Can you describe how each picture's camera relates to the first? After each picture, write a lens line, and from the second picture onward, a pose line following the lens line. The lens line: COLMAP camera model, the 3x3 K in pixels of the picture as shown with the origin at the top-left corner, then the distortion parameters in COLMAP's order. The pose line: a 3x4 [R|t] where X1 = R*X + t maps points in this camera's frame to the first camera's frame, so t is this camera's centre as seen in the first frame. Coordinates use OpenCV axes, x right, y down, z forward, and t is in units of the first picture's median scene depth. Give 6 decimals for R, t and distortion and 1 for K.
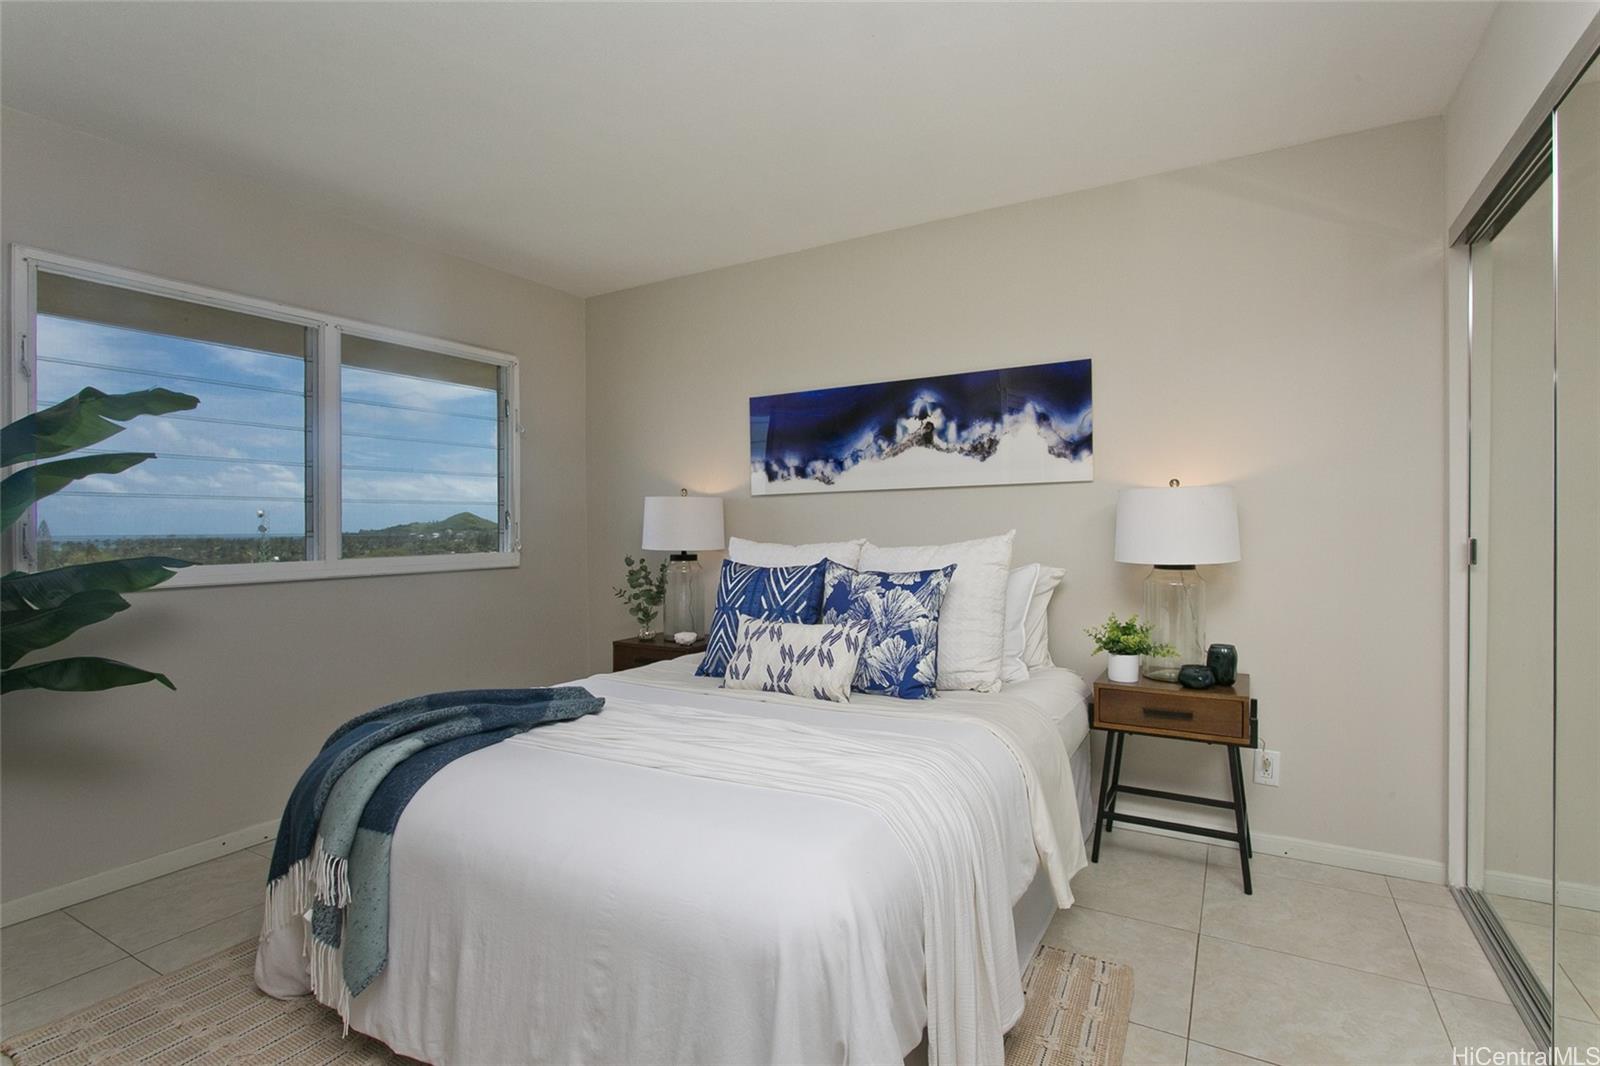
lens RADIAL K [[768.3, 0, 809.2], [0, 768.3, 527.8], [0, 0, 1]] dist [-0.009857, 0.000343]
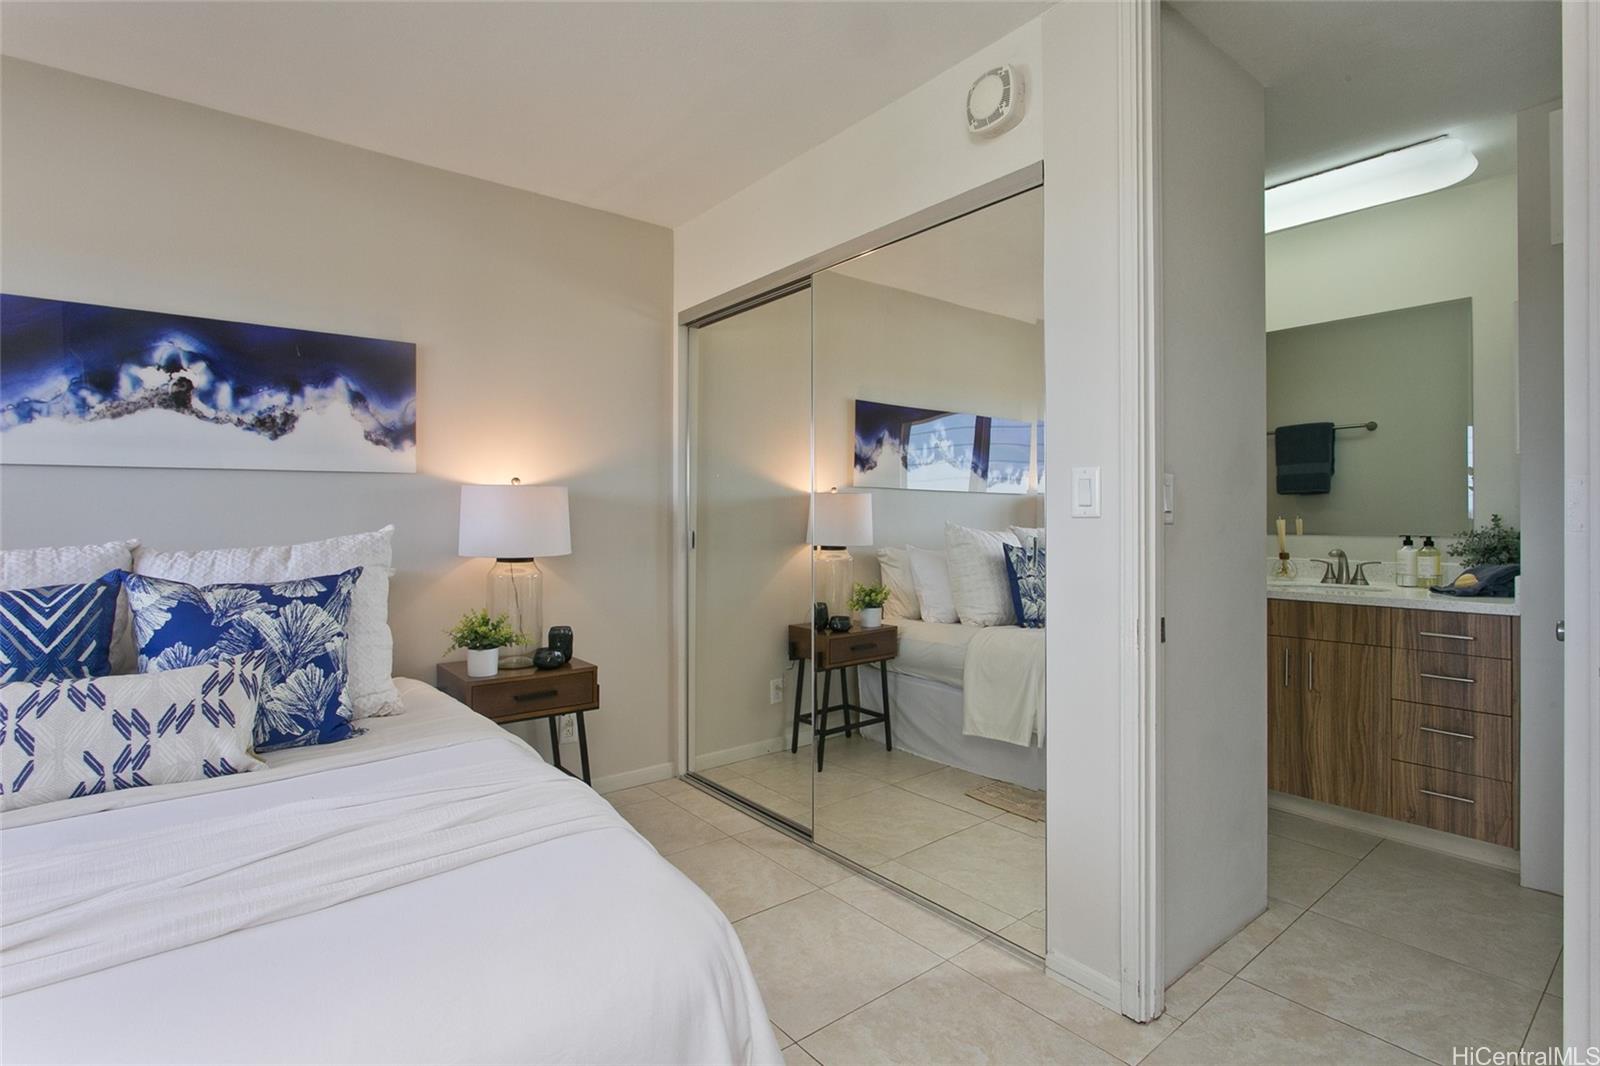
lens RADIAL K [[768.3, 0, 795.4], [0, 768.3, 526.2], [0, 0, 1]] dist [-0.009857, 0.000343]
pose [[0.367061, -0.002231, 0.930194, -0.374818], [0.003607, 0.999993, 0.000975, 0.004496], [-0.930190, 0.002997, 0.367066, 0.250303]]
